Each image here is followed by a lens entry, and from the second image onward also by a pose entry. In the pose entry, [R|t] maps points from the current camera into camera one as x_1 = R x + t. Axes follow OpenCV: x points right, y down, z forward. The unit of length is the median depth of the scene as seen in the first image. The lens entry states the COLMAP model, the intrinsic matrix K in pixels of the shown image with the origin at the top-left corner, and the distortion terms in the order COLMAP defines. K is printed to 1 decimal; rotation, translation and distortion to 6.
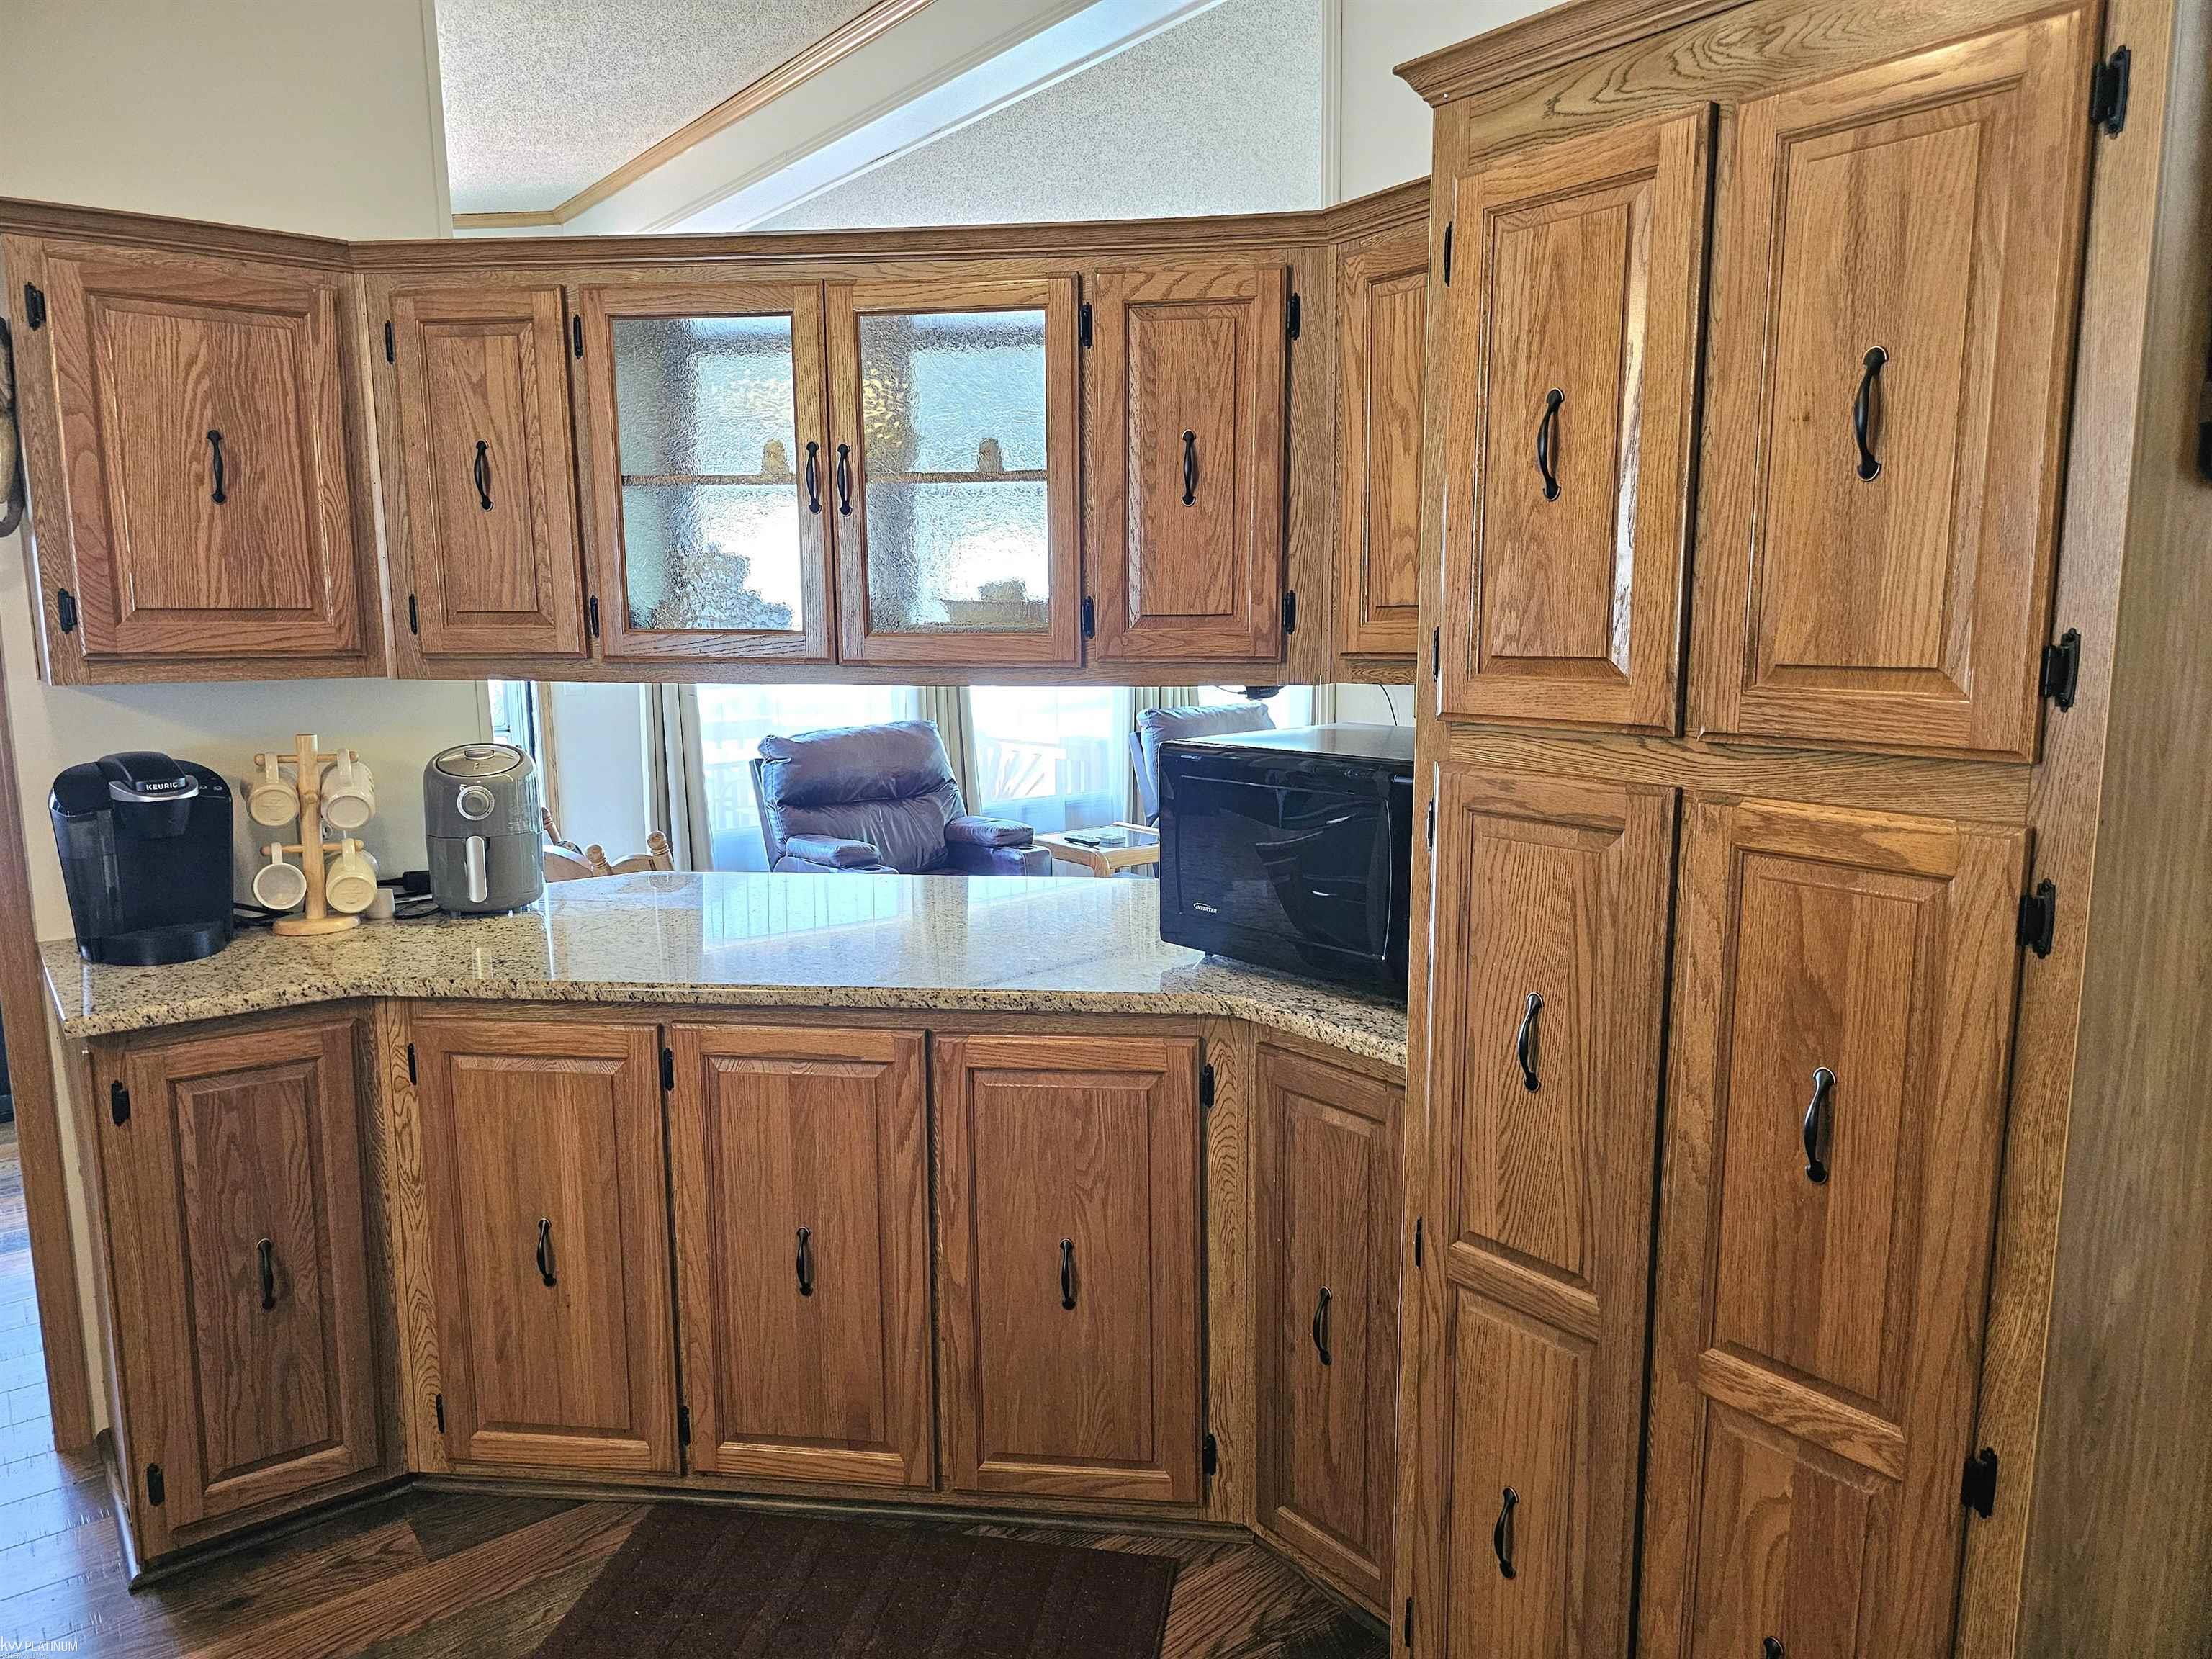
lens RADIAL K [[1480.6, 0, 1095.7], [0, 1480.6, 813.9], [0, 0, 1]] dist [0.080399, -0.106170]
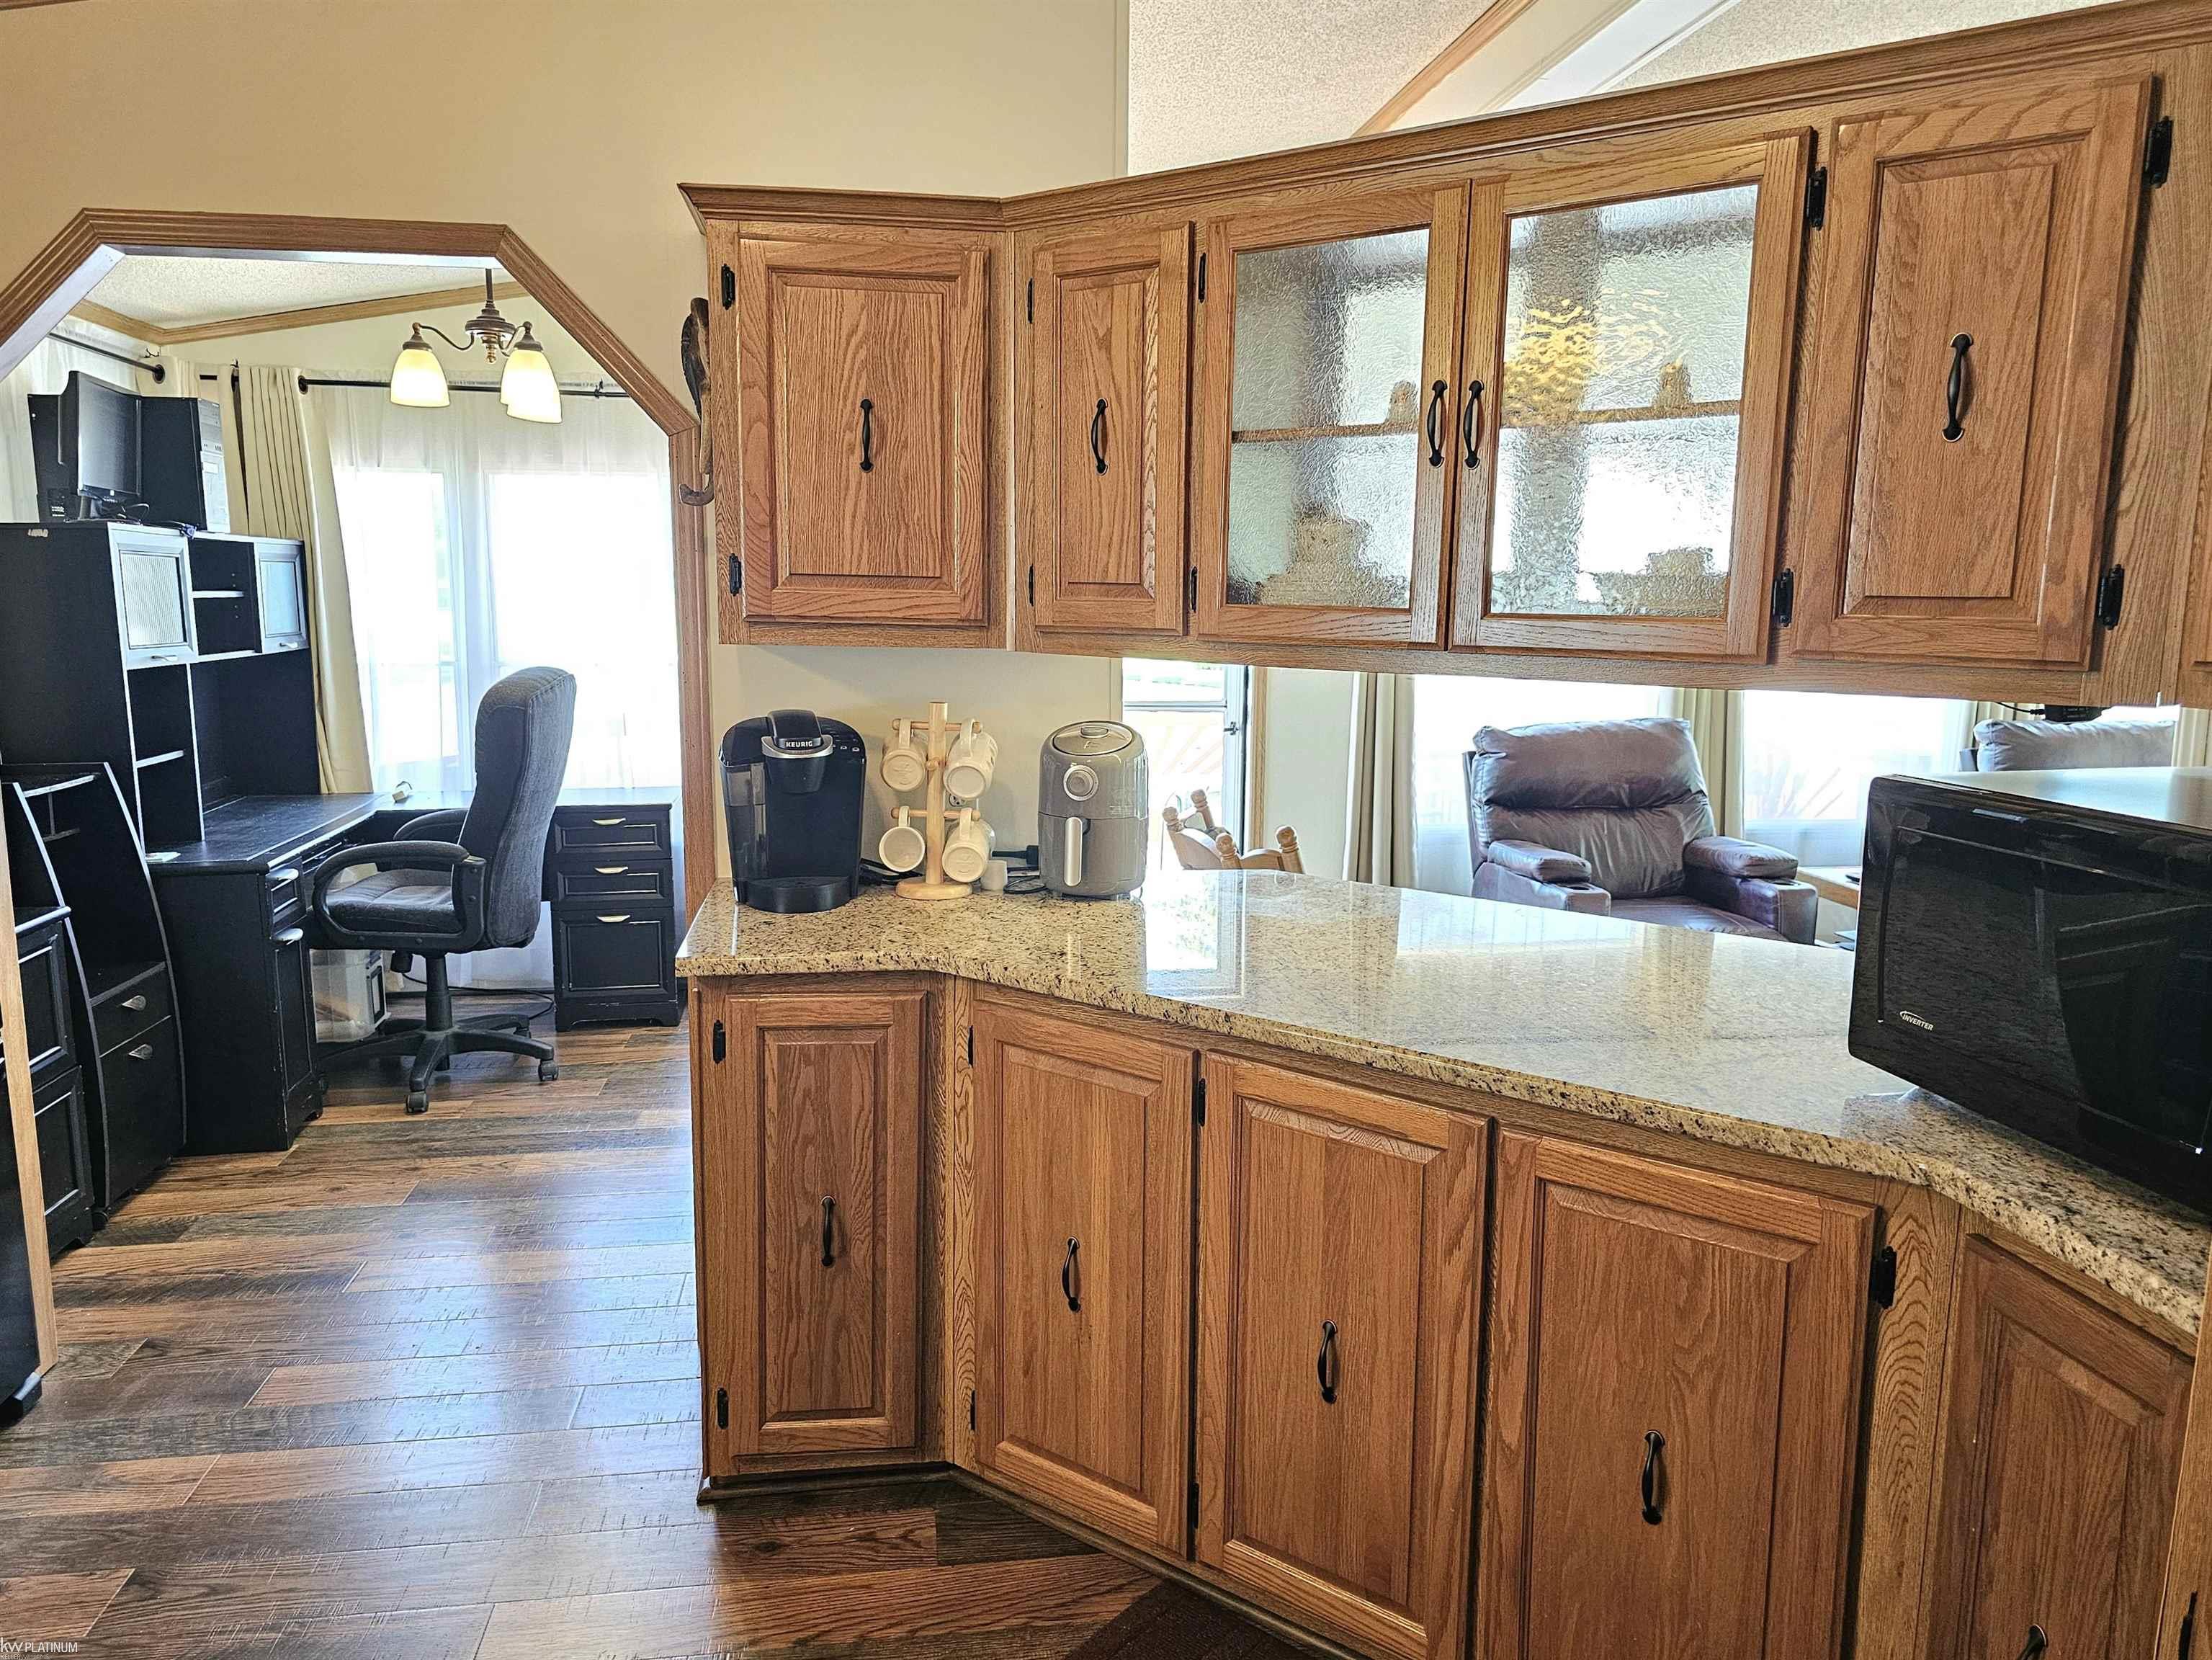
lens RADIAL K [[1524.2, 0, 1103.3], [0, 1524.2, 808.0], [0, 0, 1]] dist [0.059032, -0.064494]
pose [[0.866380, 0.089536, -0.491292, 0.088791], [-0.086387, 0.995835, 0.029147, -0.023341], [0.491856, 0.017189, 0.870507, 0.179232]]
